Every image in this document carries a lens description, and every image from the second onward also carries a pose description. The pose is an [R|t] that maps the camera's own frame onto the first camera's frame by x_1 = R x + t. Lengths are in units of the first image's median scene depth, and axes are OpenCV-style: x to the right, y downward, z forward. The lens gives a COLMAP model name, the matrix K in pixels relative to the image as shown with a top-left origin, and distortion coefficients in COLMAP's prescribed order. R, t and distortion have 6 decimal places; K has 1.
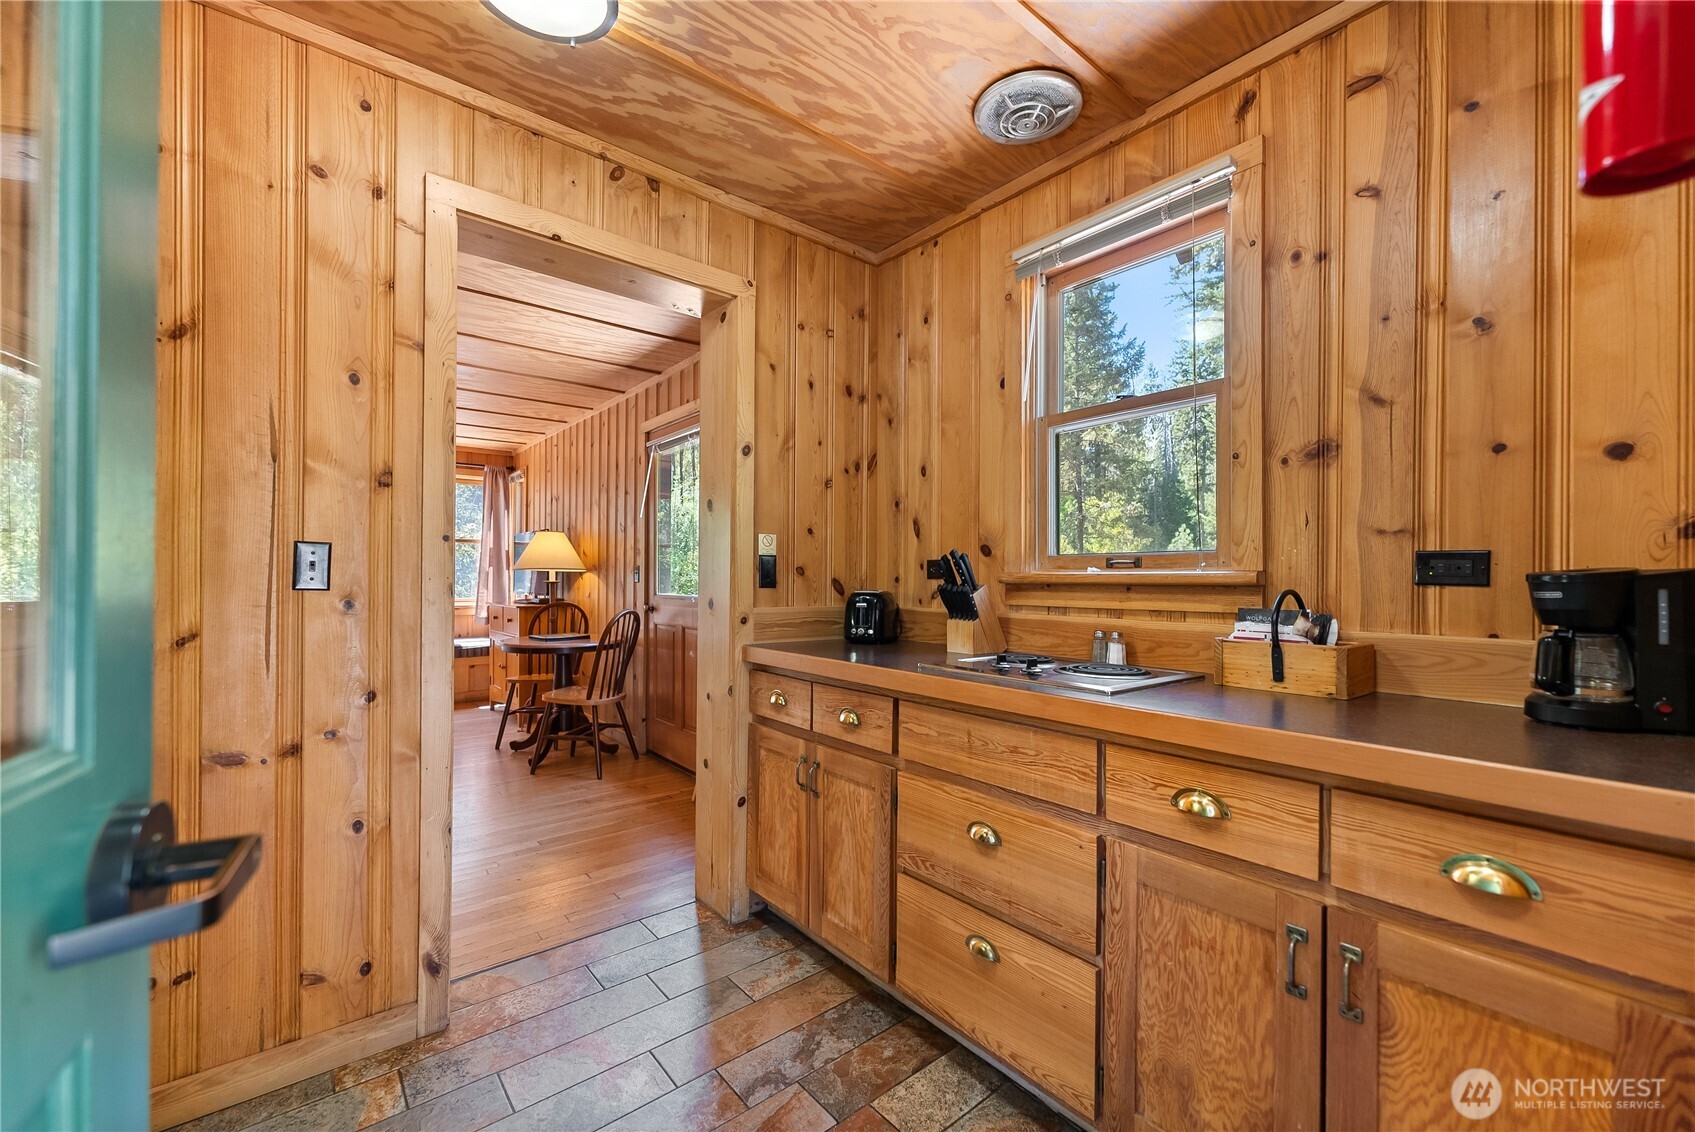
lens RADIAL K [[686.6, 0, 845.5], [0, 686.6, 576.9], [0, 0, 1]] dist [0.000120, 0.000074]
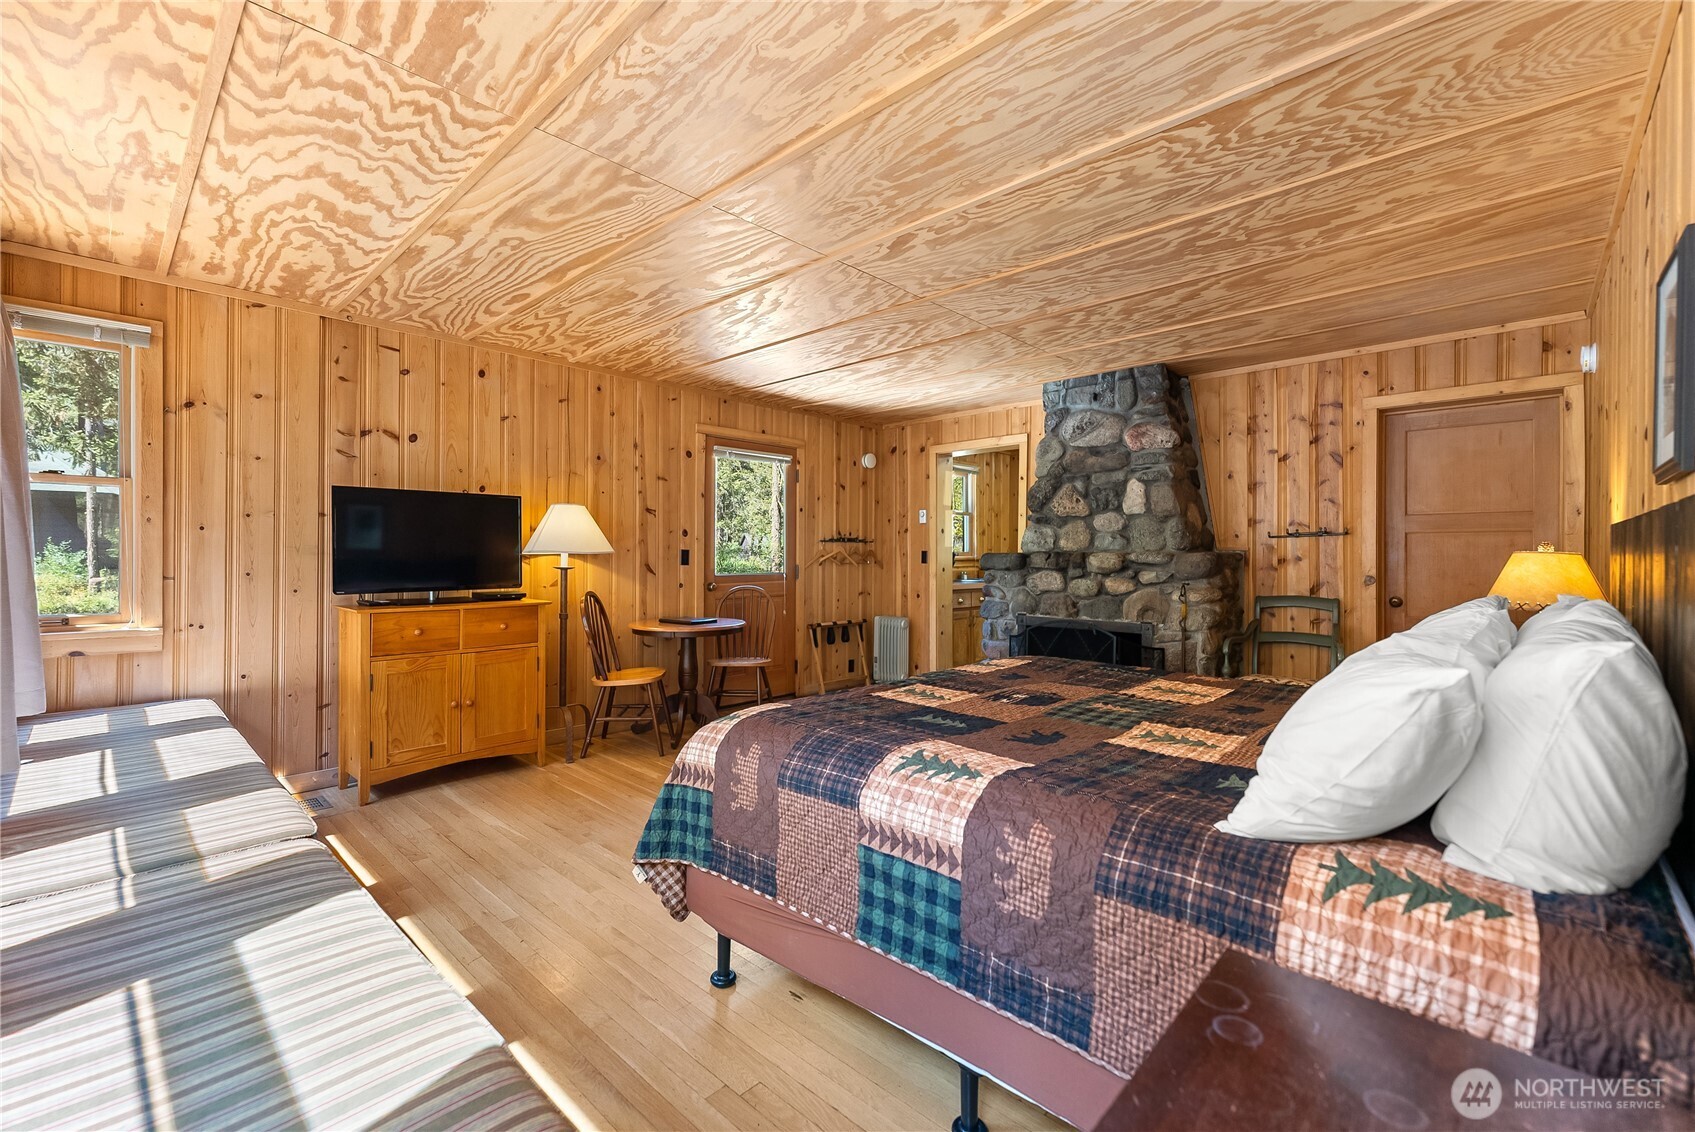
lens RADIAL K [[714.1, 0, 860.6], [0, 714.1, 564.3], [0, 0, 1]] dist [0.000199, -0.000055]
pose [[-0.139947, -0.020821, 0.989940, -3.397305], [-0.005124, 0.999781, 0.020304, -0.041992], [-0.990146, -0.002231, -0.140023, 2.046256]]
